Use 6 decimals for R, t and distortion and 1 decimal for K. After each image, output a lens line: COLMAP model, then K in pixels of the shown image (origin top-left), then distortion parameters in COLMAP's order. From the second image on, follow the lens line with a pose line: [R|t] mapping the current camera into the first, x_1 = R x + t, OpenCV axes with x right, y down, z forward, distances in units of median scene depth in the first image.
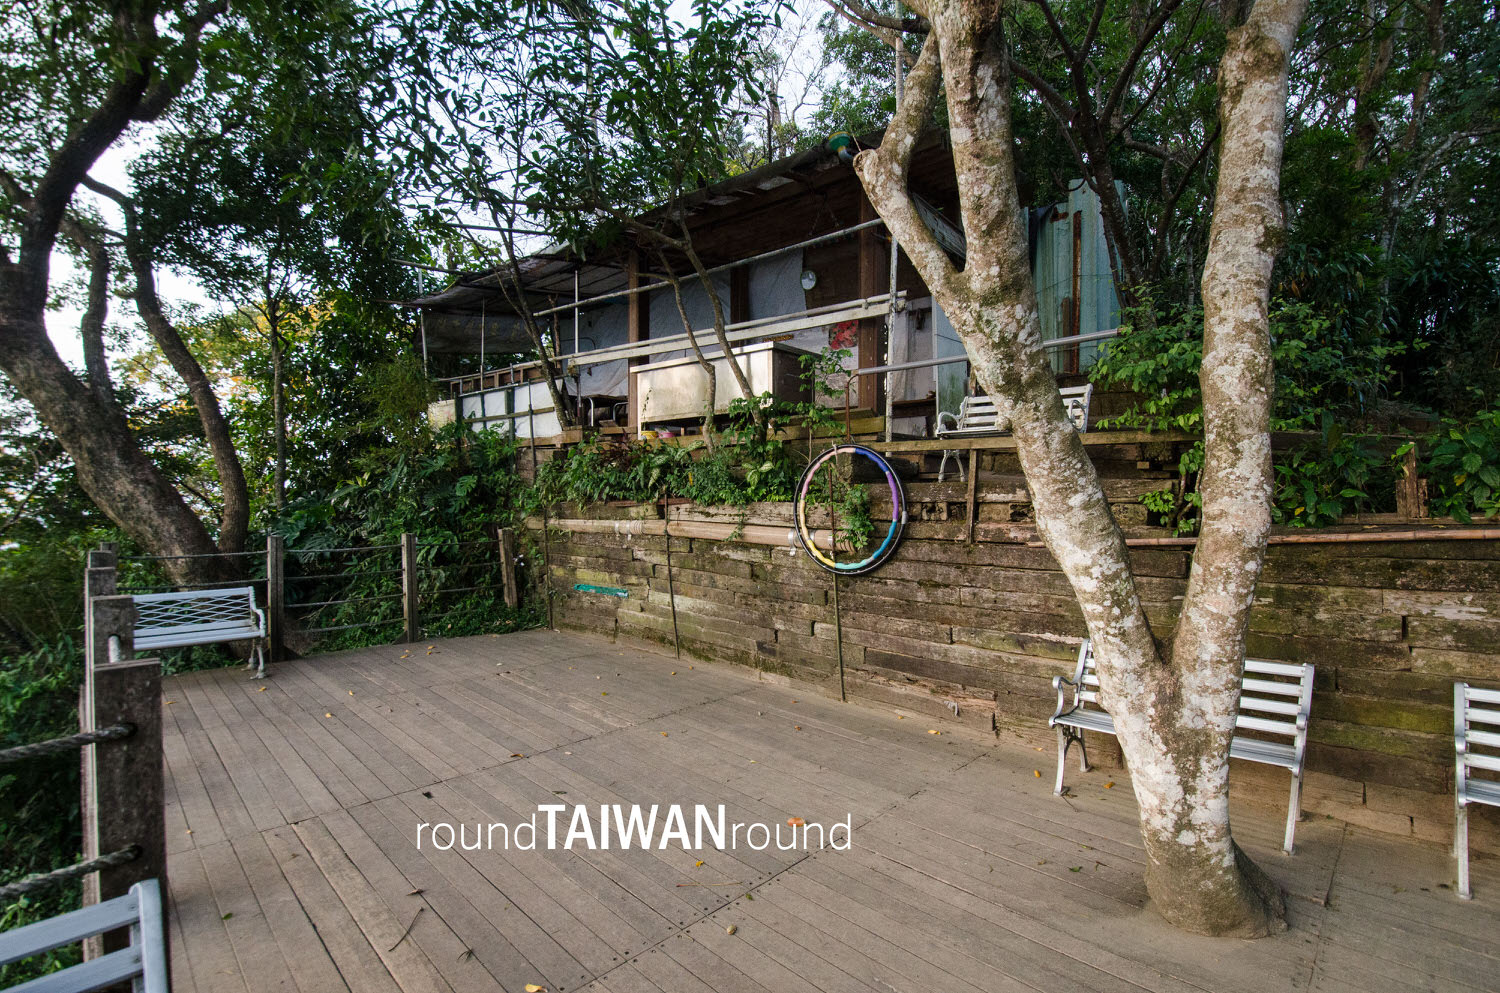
lens RADIAL K [[658.6, 0, 741.2], [0, 658.6, 508.5], [0, 0, 1]] dist [0.023887, -0.028593]
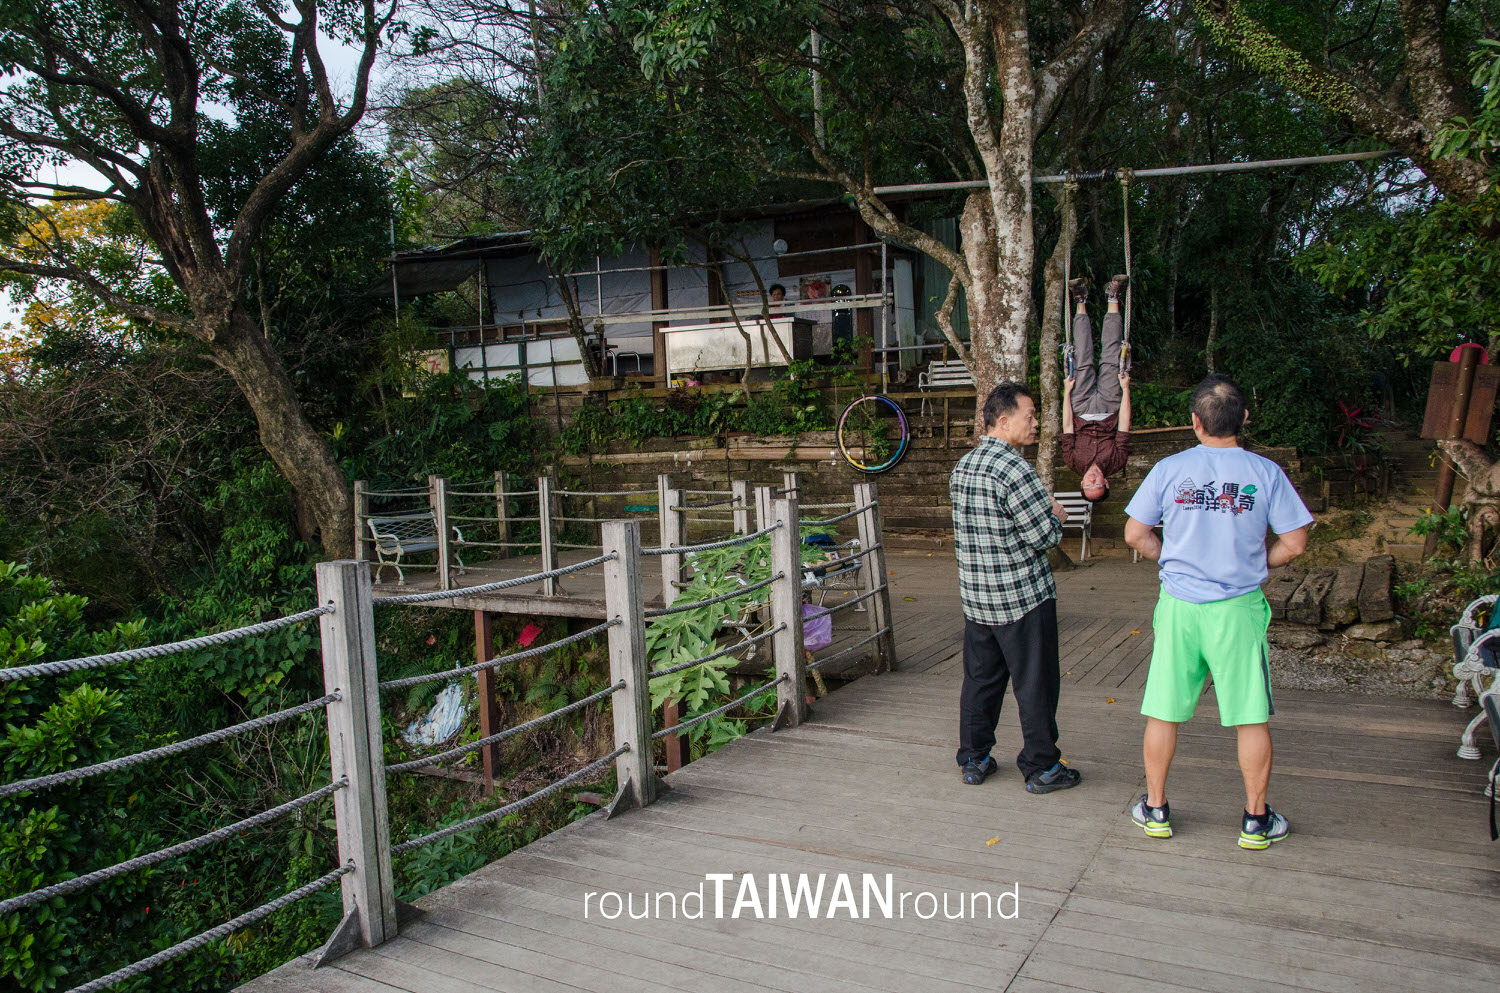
lens RADIAL K [[1123.8, 0, 746.1], [0, 1123.8, 515.8], [0, 0, 1]] dist [-0.120249, 0.115025]
pose [[0.959441, -0.060171, 0.275414, -0.773415], [0.044561, 0.997044, 0.062595, 0.013665], [-0.278366, -0.047784, 0.959286, -1.346487]]
